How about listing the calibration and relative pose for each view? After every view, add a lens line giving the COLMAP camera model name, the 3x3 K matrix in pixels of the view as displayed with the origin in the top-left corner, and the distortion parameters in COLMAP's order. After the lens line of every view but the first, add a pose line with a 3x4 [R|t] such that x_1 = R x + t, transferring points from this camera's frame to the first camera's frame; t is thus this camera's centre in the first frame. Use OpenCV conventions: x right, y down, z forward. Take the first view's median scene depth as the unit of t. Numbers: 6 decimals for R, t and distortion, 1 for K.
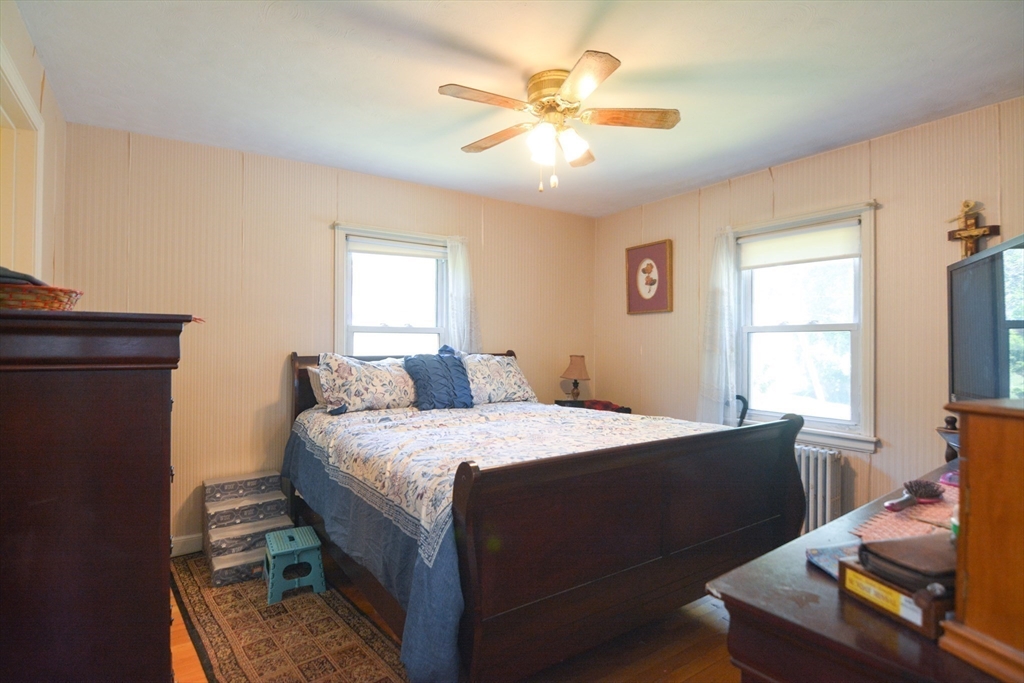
lens RADIAL K [[525.3, 0, 513.1], [0, 525.3, 330.5], [0, 0, 1]] dist [-0.000102, -0.000090]
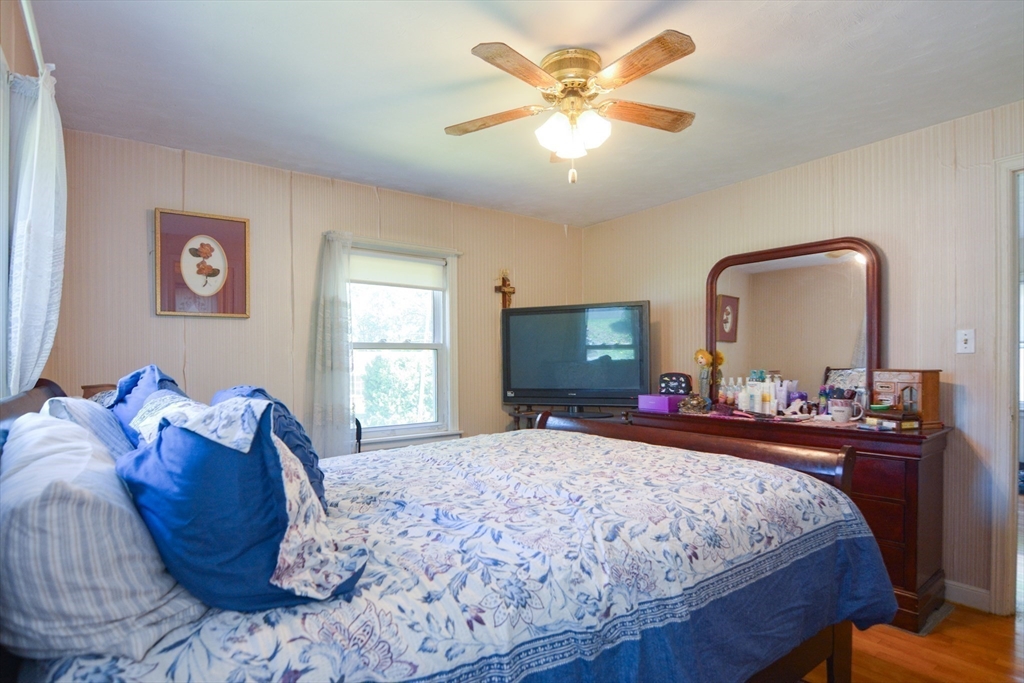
lens RADIAL K [[542.4, 0, 509.4], [0, 542.4, 351.9], [0, 0, 1]] dist [-0.001530, -0.000314]
pose [[-0.057720, 0.015028, 0.998220, -0.510170], [-0.015605, 0.999751, -0.015953, 0.019467], [-0.998211, -0.016498, -0.057471, 0.711198]]
